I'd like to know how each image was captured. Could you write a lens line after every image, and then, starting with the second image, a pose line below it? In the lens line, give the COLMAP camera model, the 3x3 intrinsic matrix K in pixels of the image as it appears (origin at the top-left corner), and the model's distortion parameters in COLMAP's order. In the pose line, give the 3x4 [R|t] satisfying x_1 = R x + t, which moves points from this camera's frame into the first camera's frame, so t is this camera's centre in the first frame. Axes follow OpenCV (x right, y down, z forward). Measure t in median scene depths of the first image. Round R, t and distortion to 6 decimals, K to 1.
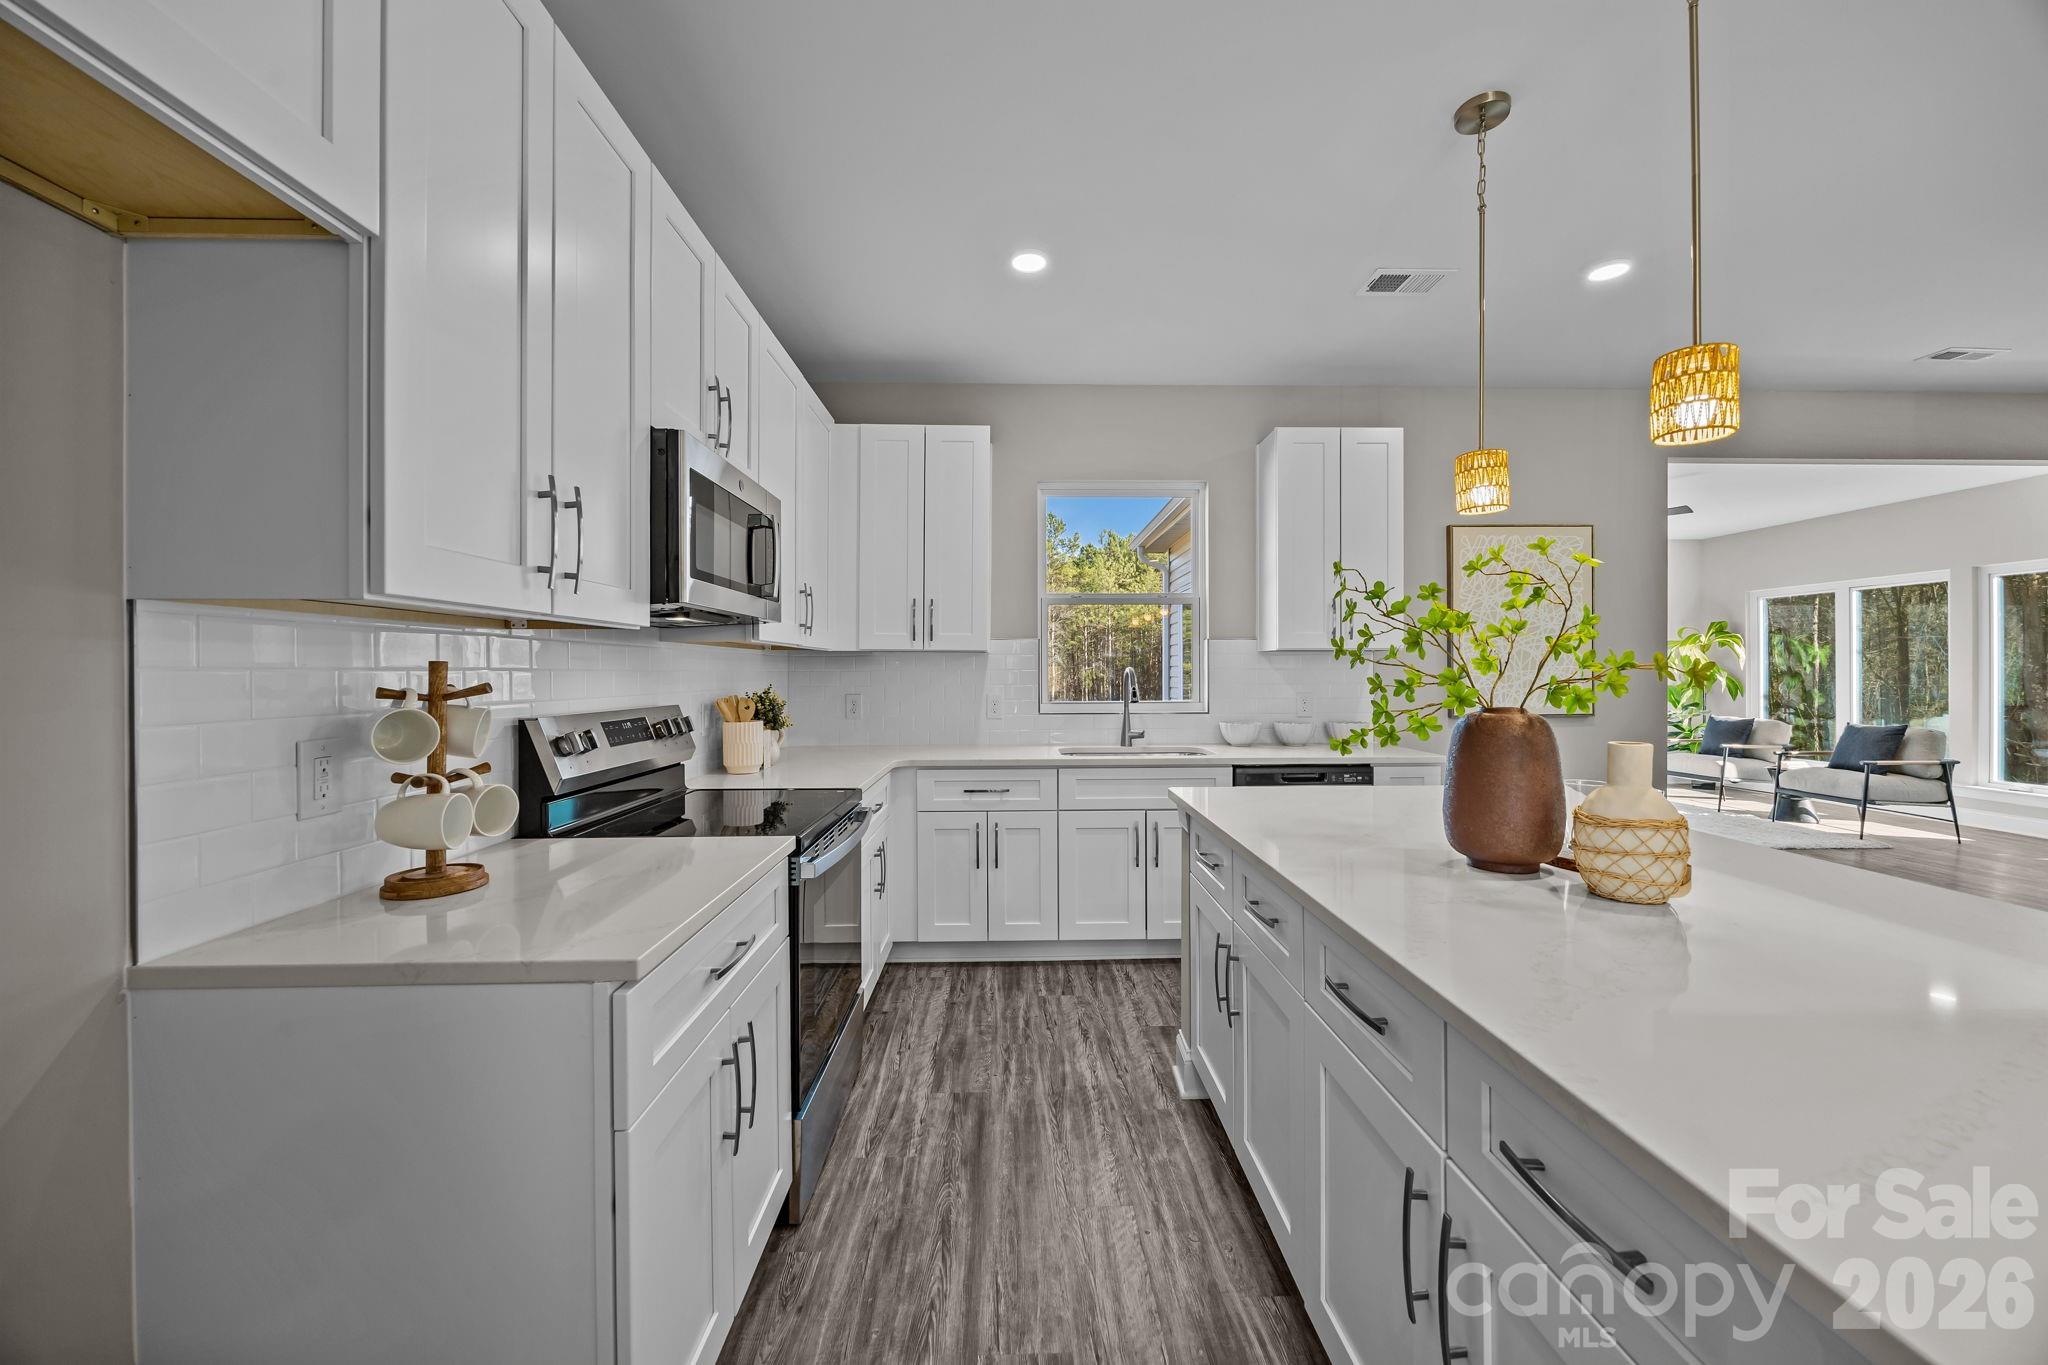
lens RADIAL K [[779.9, 0, 1009.0], [0, 779.9, 672.6], [0, 0, 1]] dist [-0.000451, -0.000484]
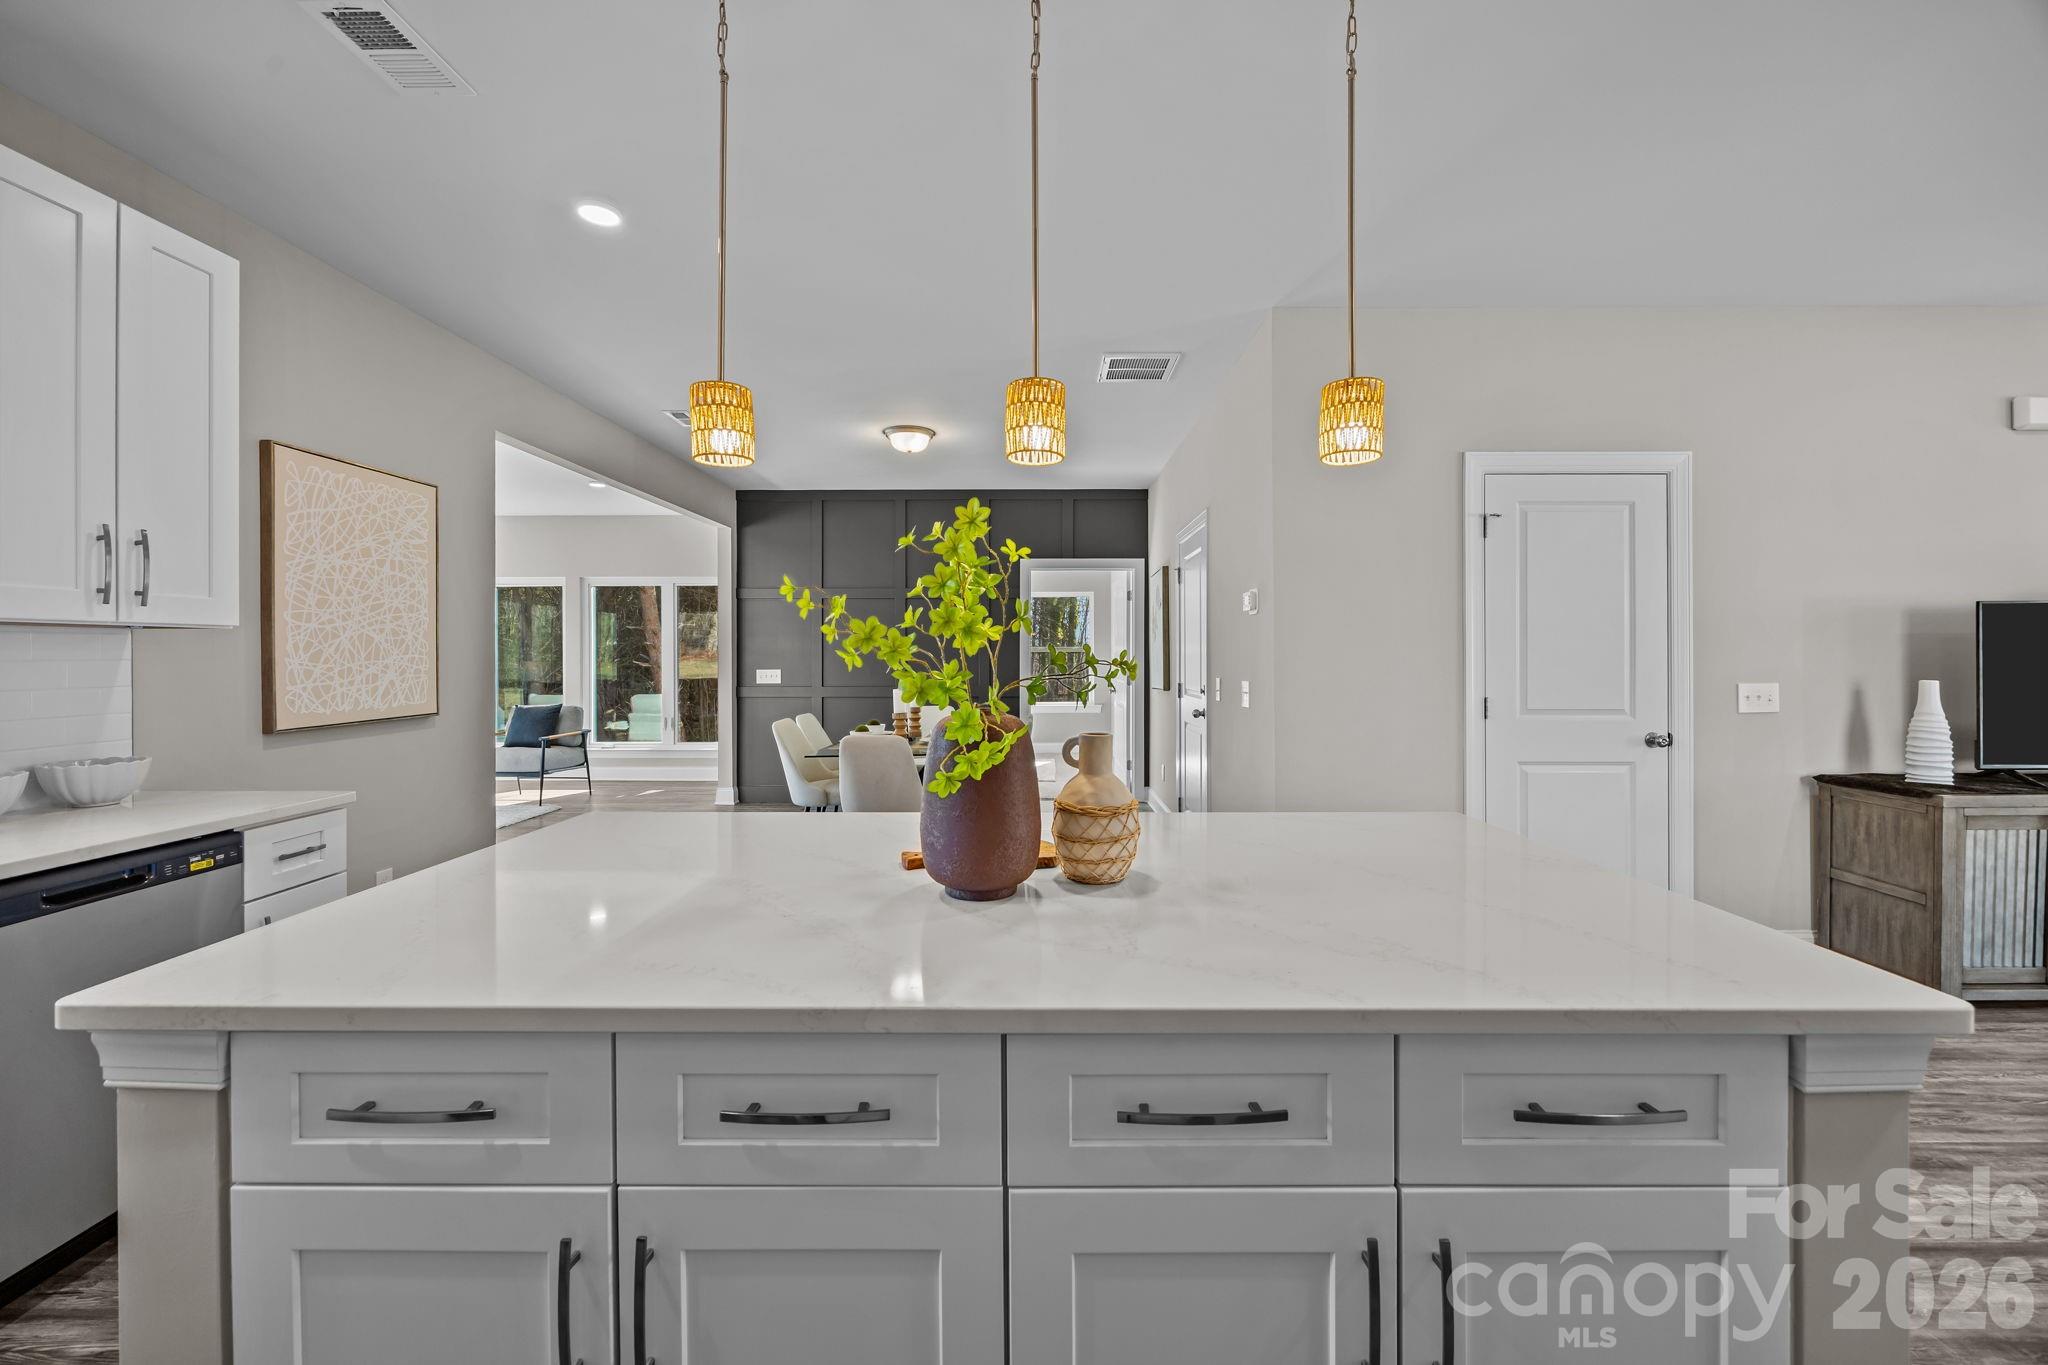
lens RADIAL K [[779.9, 0, 1032.2], [0, 779.9, 648.8], [0, 0, 1]] dist [-0.000451, -0.000484]
pose [[0.002530, 0.010469, 0.999942, -0.091611], [0.005944, 0.999927, -0.010484, -0.003654], [-0.999979, 0.005970, 0.002467, 0.366502]]
